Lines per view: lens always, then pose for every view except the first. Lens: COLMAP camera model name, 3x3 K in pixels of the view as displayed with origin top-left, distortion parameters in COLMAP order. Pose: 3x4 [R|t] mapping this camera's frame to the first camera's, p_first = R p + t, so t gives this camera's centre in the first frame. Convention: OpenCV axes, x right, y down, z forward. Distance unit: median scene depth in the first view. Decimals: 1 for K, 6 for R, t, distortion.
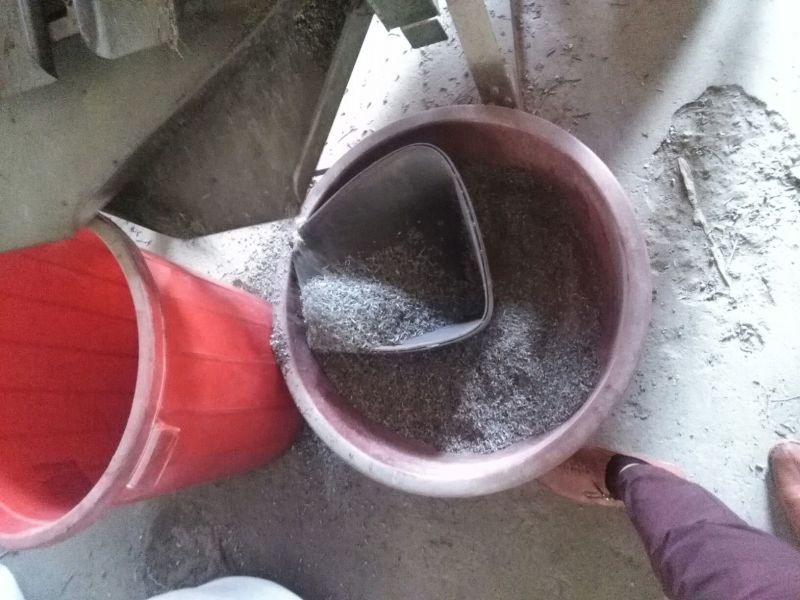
lens RADIAL K [[643.0, 0, 400.0], [0, 643.0, 300.0], [0, 0, 1]] dist [0.076493, -0.150844]
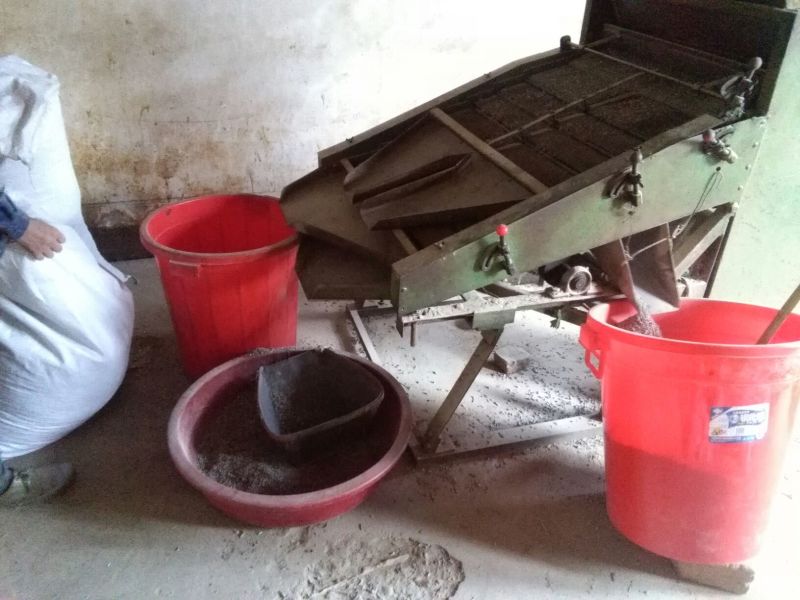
lens RADIAL K [[643.0, 0, 400.0], [0, 643.0, 300.0], [0, 0, 1]] dist [0.076493, -0.150844]
pose [[0.208204, 0.802754, -0.558782, 0.799734], [-0.977707, 0.186698, -0.096084, -0.172167], [0.027191, 0.566330, 0.823730, -0.512900]]
